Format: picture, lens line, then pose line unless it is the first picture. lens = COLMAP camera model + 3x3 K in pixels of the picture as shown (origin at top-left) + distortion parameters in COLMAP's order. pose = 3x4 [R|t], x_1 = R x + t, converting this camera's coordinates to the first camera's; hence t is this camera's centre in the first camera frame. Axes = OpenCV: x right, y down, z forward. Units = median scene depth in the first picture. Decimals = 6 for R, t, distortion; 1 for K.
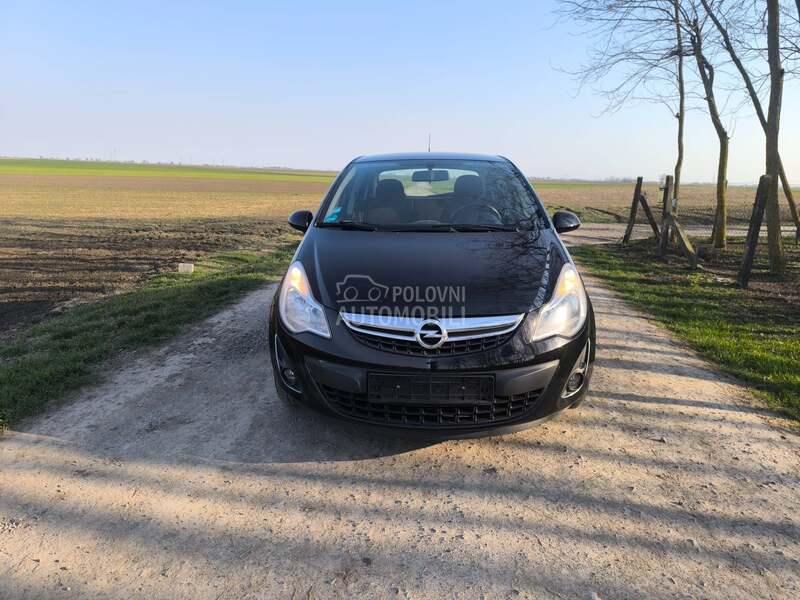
lens RADIAL K [[543.5, 0, 400.3], [0, 543.5, 303.8], [0, 0, 1]] dist [0.035405, -0.033755]
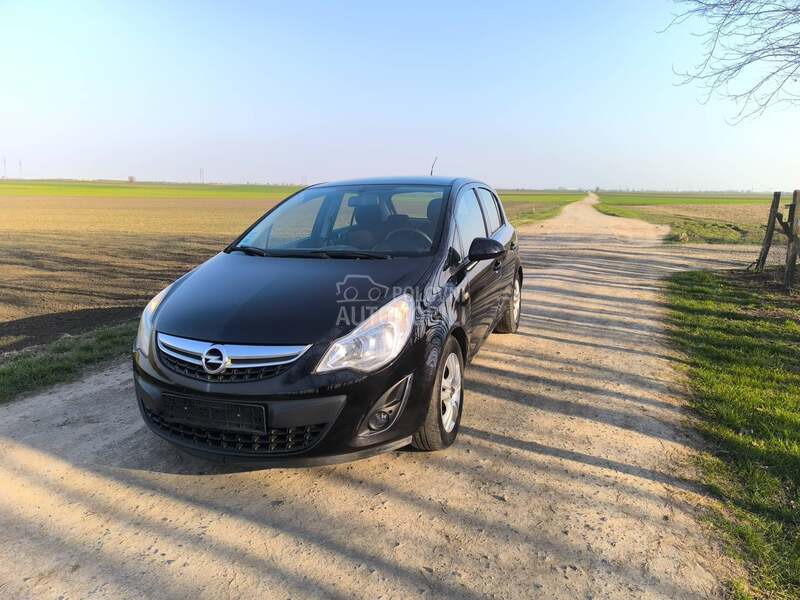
lens RADIAL K [[543.5, 0, 400.5], [0, 543.5, 301.8], [0, 0, 1]] dist [0.035405, -0.033755]
pose [[0.954835, 0.039704, -0.294472, 0.587778], [-0.049917, 0.998382, -0.027243, -0.035448], [0.292914, 0.040712, 0.955272, 0.100629]]
